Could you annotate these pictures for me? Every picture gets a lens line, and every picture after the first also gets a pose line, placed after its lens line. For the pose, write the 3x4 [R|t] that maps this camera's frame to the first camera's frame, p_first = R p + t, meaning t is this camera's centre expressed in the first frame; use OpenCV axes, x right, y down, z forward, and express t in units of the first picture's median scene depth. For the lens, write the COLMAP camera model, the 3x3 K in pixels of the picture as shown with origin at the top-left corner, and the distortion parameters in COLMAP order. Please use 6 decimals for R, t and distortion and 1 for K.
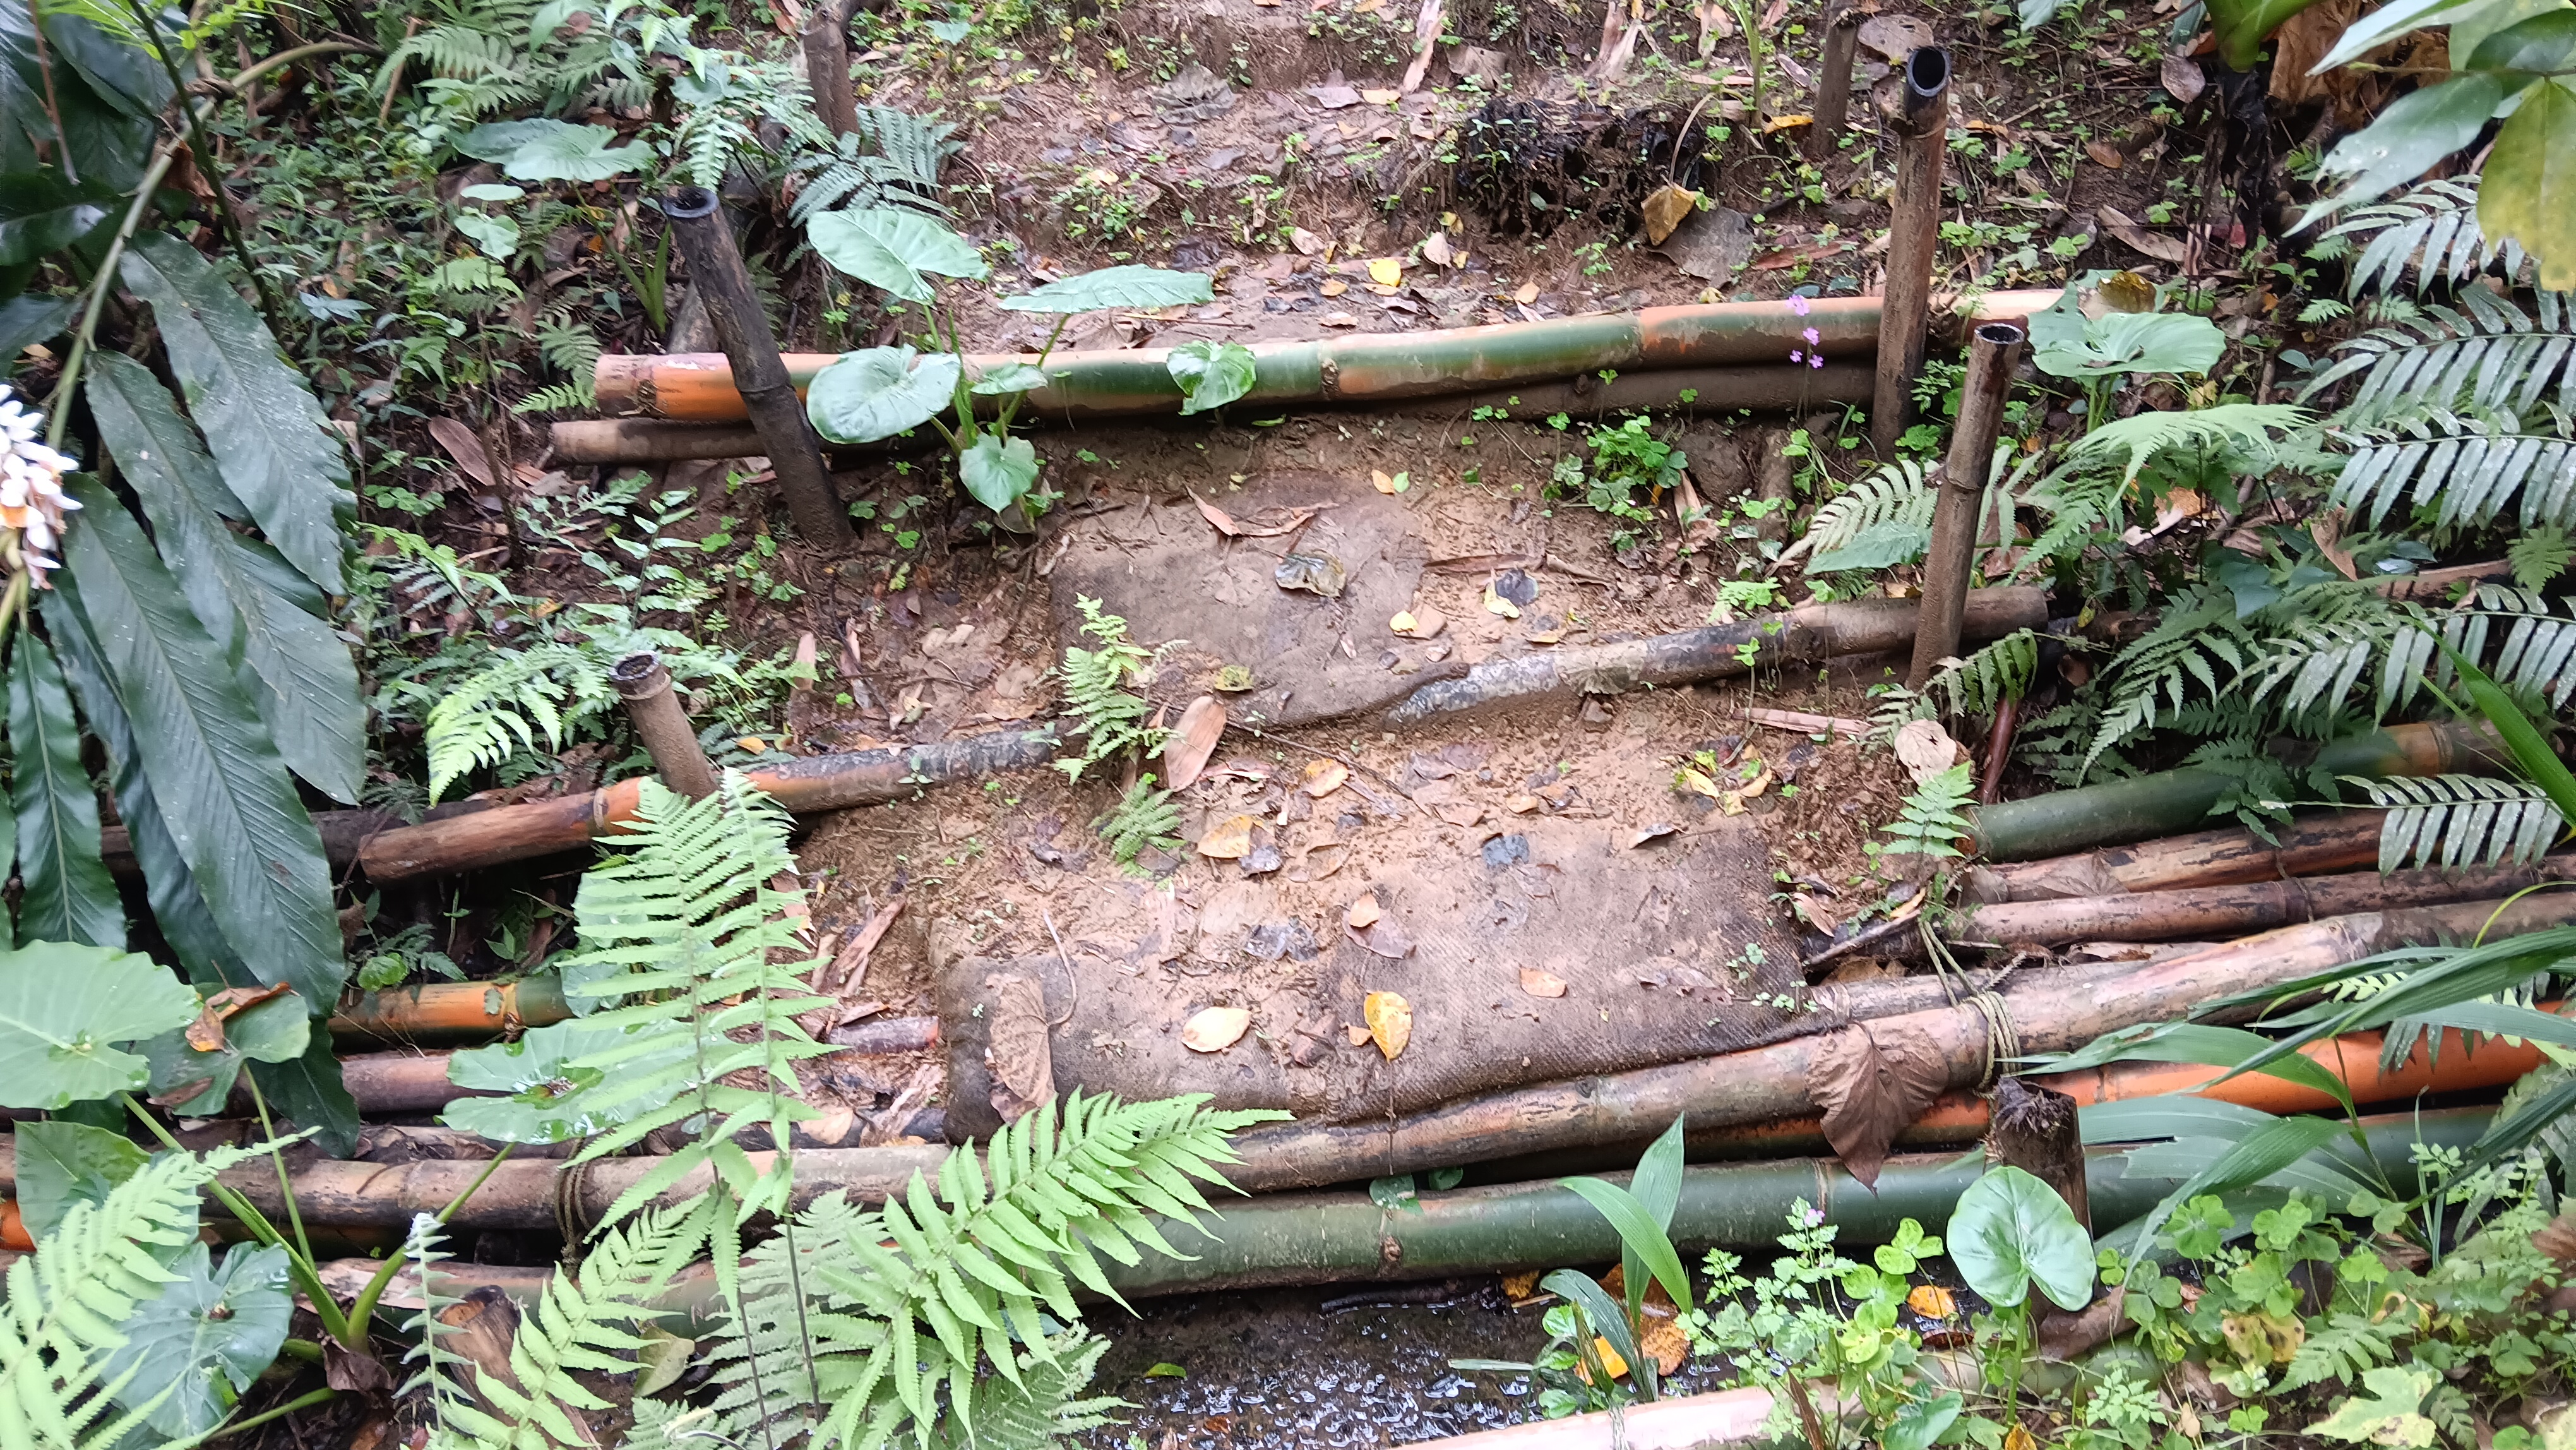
lens RADIAL K [[1883.8, 0, 1287.8], [0, 1883.8, 728.8], [0, 0, 1]] dist [0.006730, -0.005844]
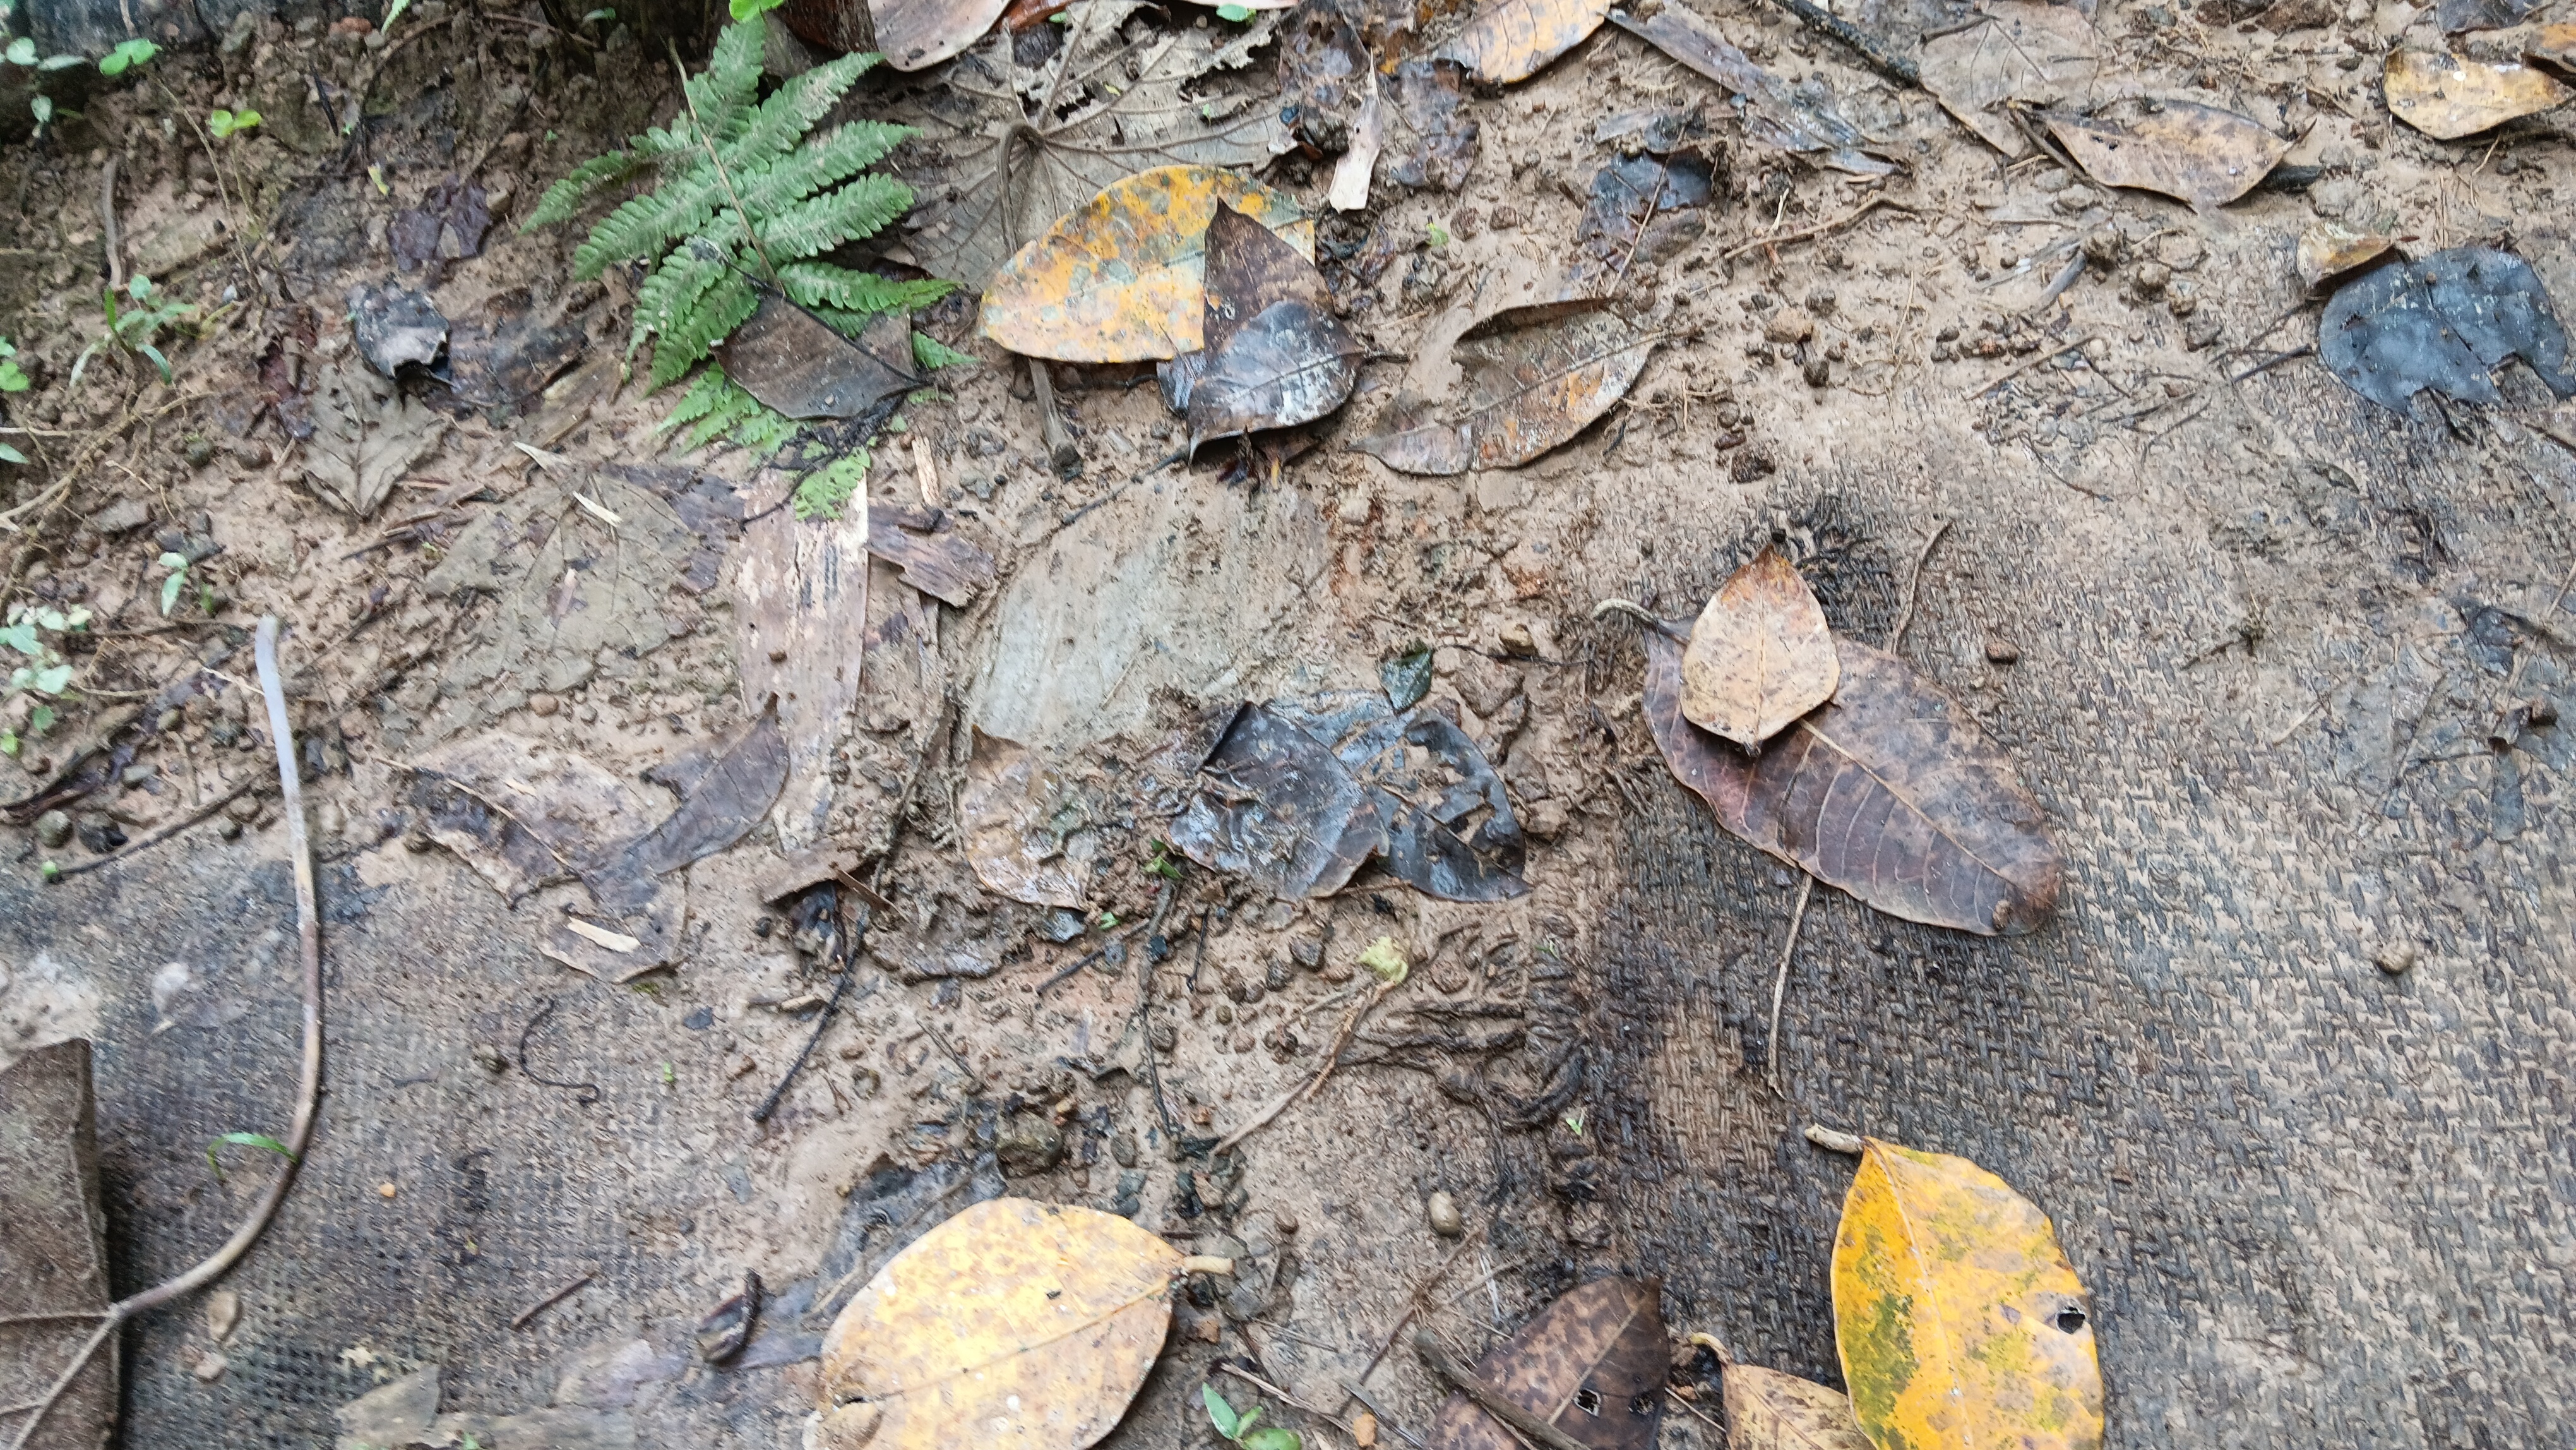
lens RADIAL K [[1883.8, 0, 1288.2], [0, 1883.8, 731.9], [0, 0, 1]] dist [0.006730, -0.005844]
pose [[0.999355, 0.000696, -0.035893, -0.002334], [0.010697, 0.948627, 0.316216, 0.039141], [0.034269, -0.316397, 0.948008, 0.774214]]
